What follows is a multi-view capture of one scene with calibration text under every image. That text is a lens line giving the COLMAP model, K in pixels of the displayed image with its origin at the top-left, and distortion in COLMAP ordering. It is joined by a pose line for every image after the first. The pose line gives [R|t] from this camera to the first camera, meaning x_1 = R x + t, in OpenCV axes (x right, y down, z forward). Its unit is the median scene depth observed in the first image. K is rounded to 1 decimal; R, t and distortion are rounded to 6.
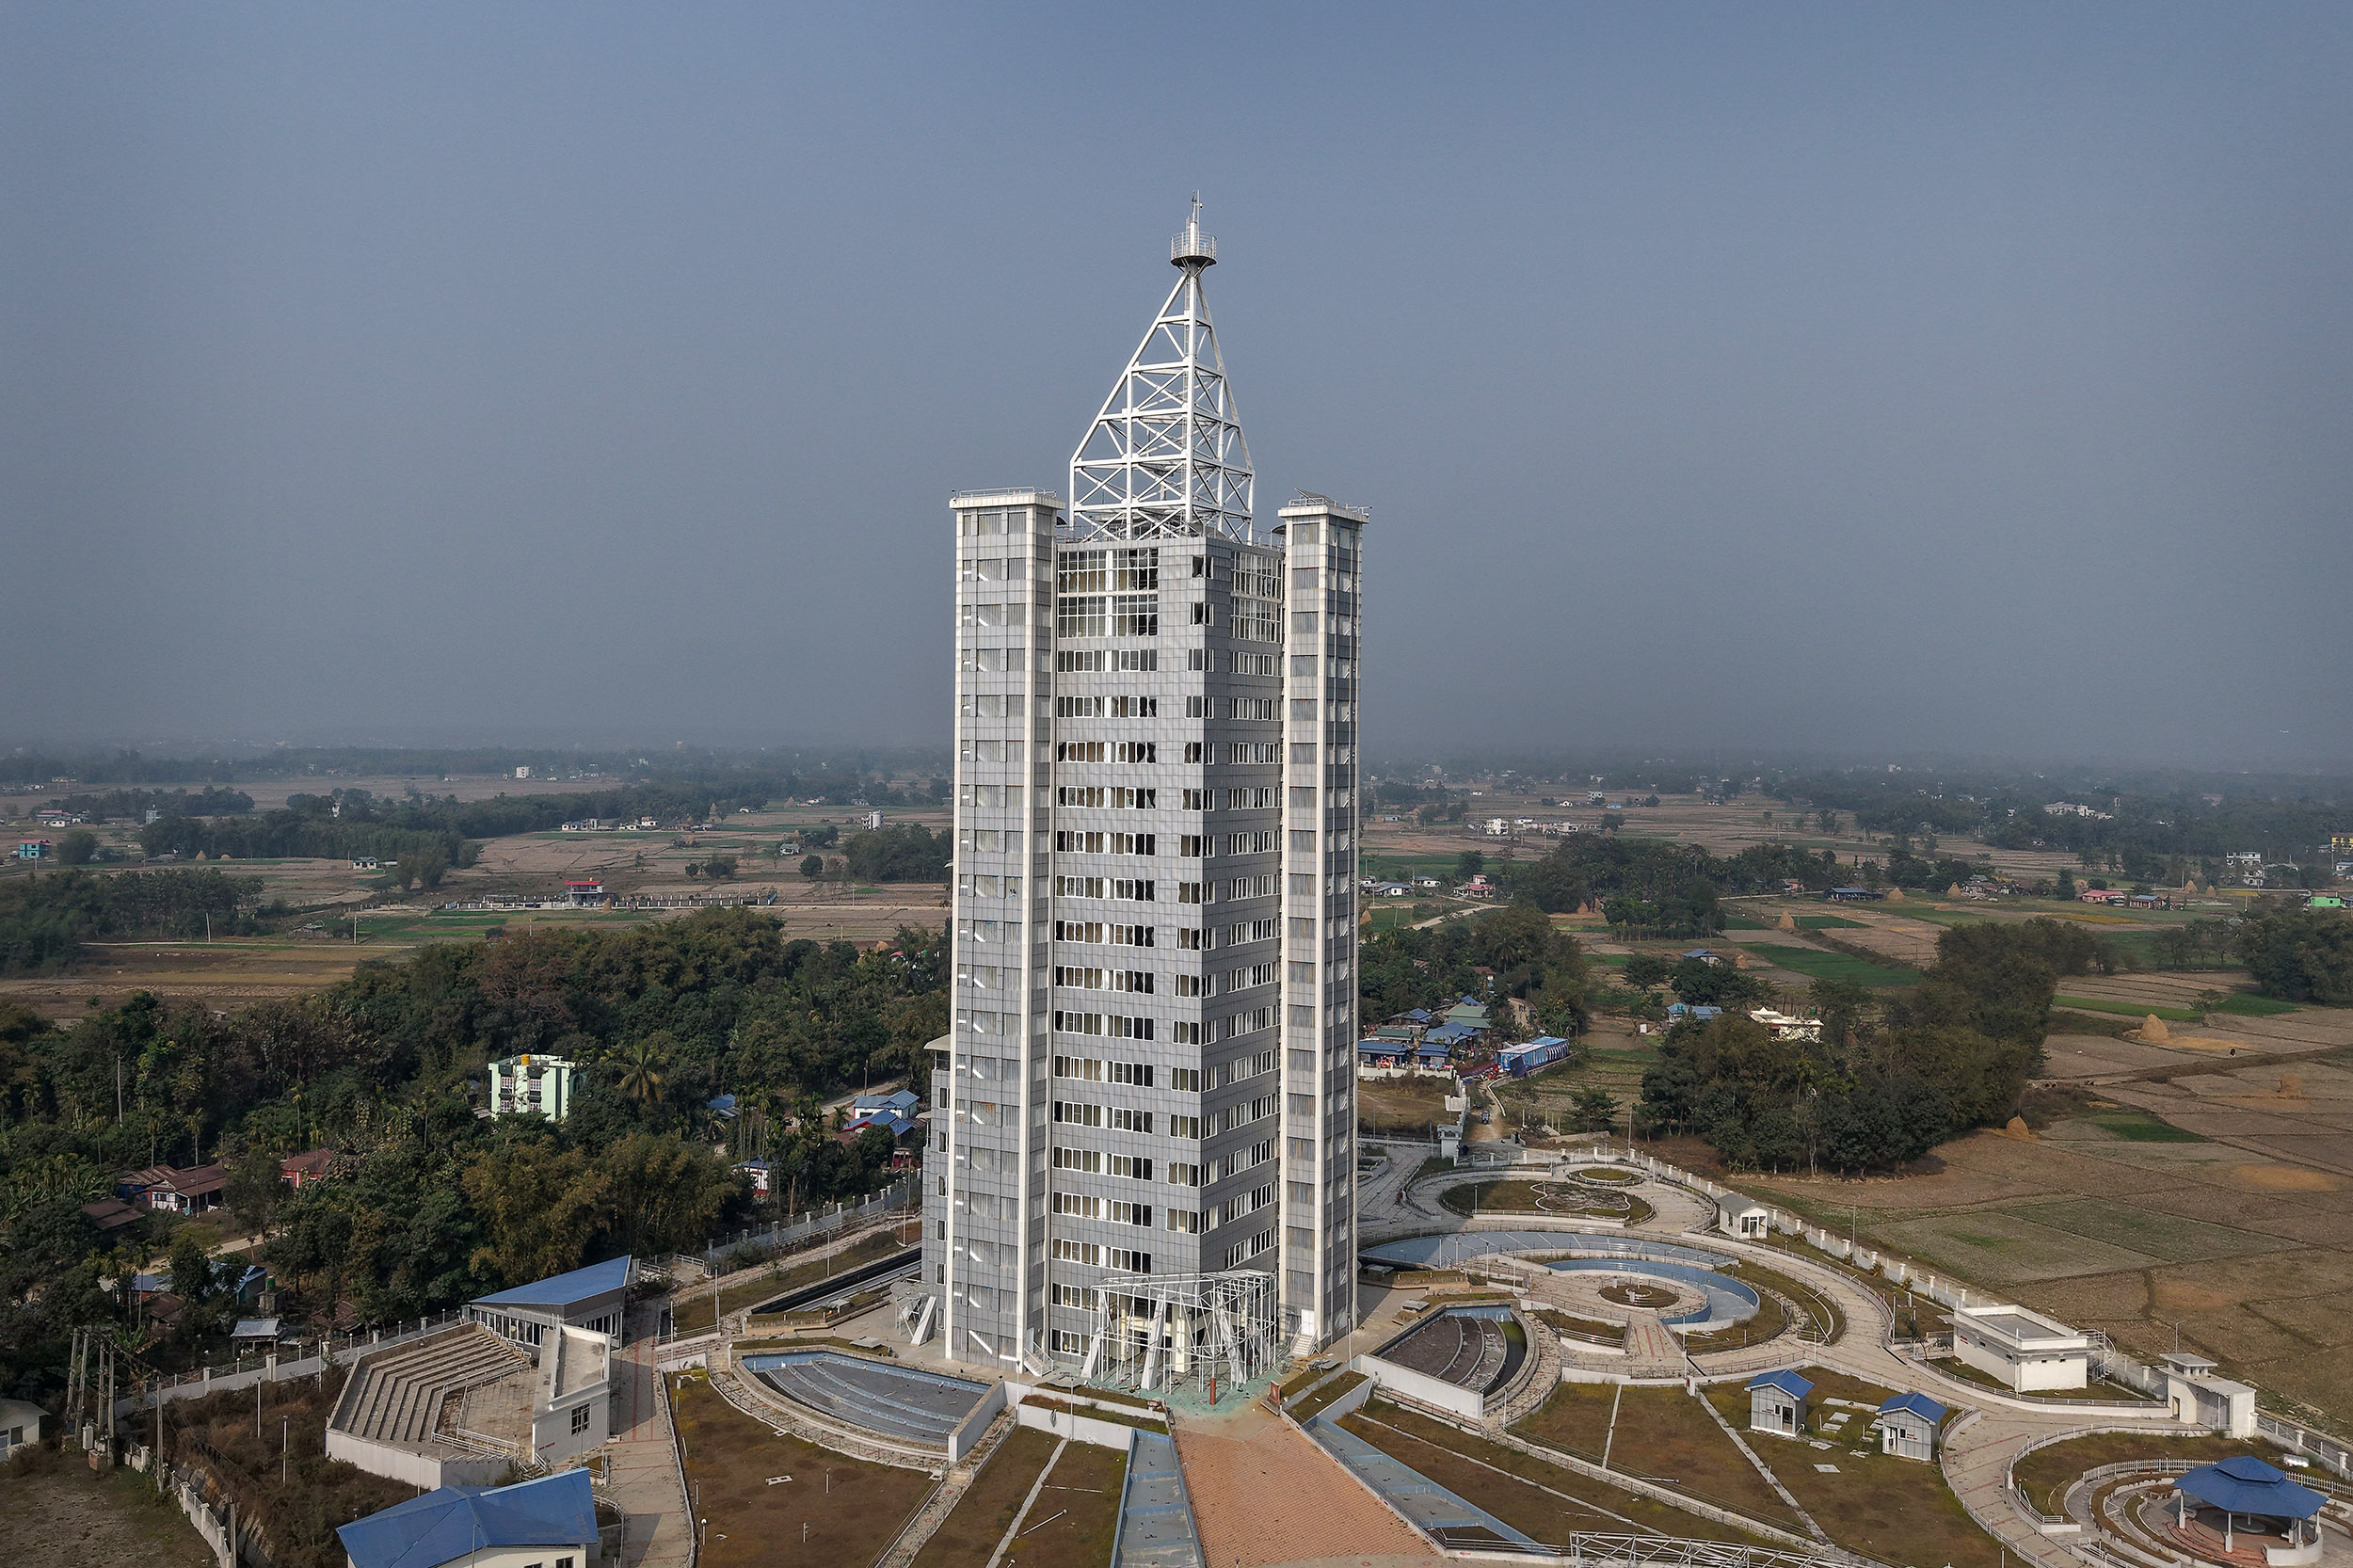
lens RADIAL K [[1961.9, 0, 1175.0], [0, 1961.9, 725.0], [0, 0, 1]] dist [-0.000794, 0.001017]
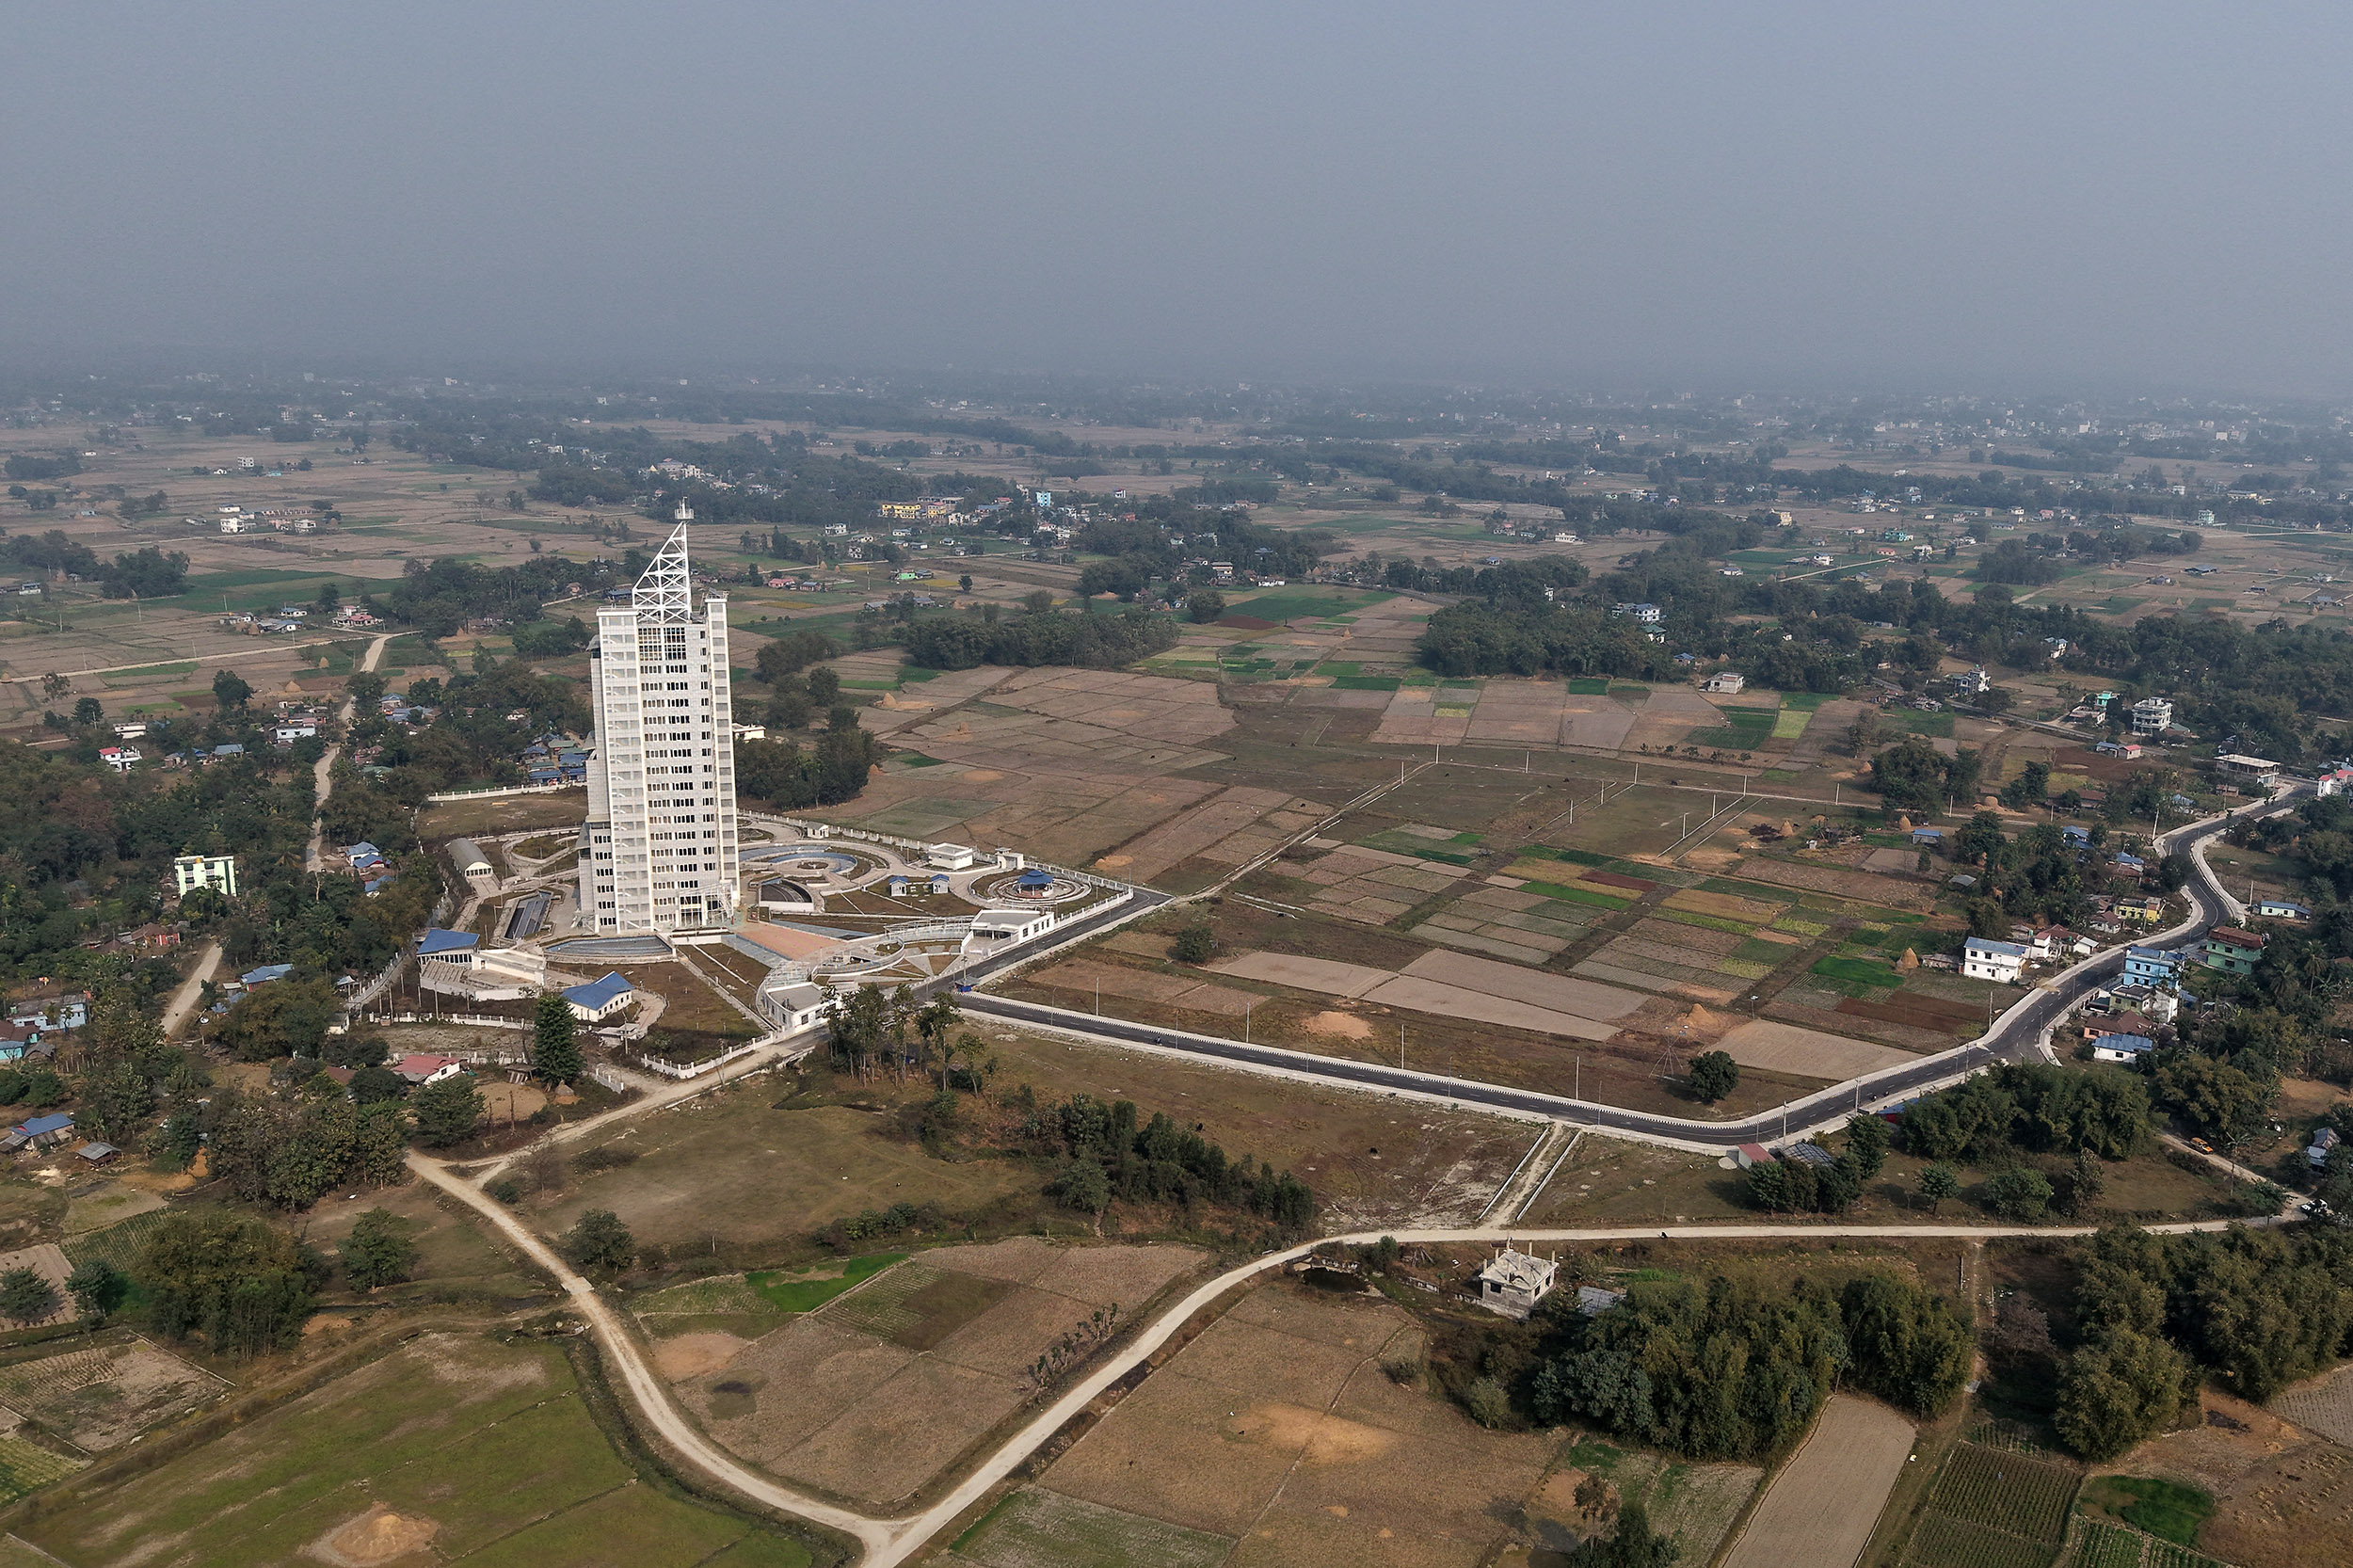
lens RADIAL K [[1900.1, 0, 1239.1], [0, 1900.1, 775.0], [0, 0, 1]] dist [0.071830, -0.106645]
pose [[0.732218, -0.154240, 0.663375, -1.211156], [-0.003370, 0.973186, 0.229994, -0.494924], [-0.681062, -0.170642, 0.712064, -1.409735]]
